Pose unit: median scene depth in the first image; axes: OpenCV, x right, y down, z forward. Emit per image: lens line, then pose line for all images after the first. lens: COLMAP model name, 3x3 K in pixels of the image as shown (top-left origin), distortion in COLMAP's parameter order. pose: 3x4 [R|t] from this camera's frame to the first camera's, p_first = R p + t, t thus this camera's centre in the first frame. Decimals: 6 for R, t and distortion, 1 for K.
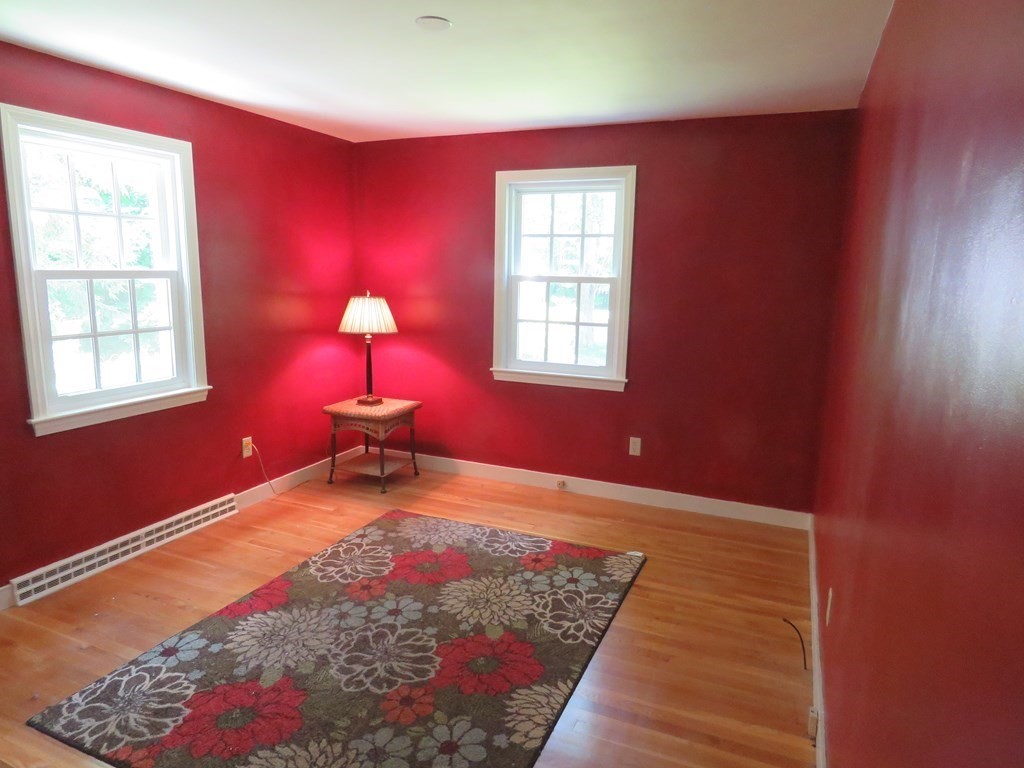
lens RADIAL K [[672.1, 0, 509.3], [0, 672.1, 385.3], [0, 0, 1]] dist [0.006201, -0.006494]
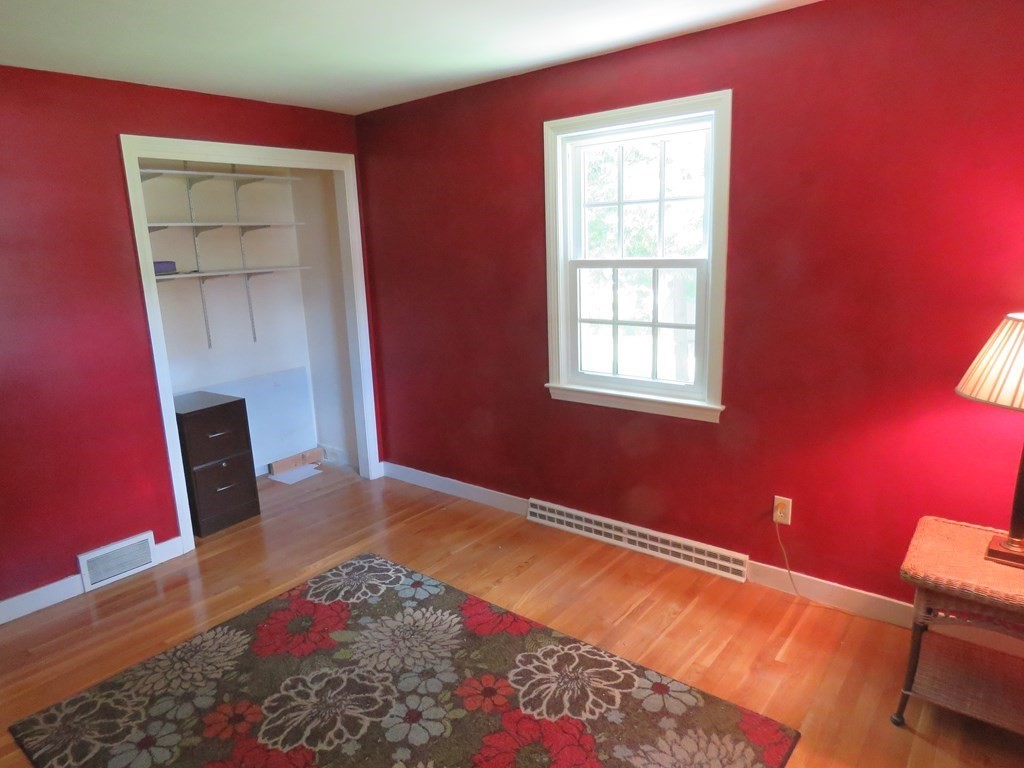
lens RADIAL K [[672.1, 0, 511.1], [0, 672.1, 382.5], [0, 0, 1]] dist [0.006201, -0.006494]
pose [[-0.281271, 0.193842, -0.939847, 0.423778], [-0.132660, 0.962128, 0.238140, -0.216715], [0.950415, 0.191662, -0.244904, 1.153422]]
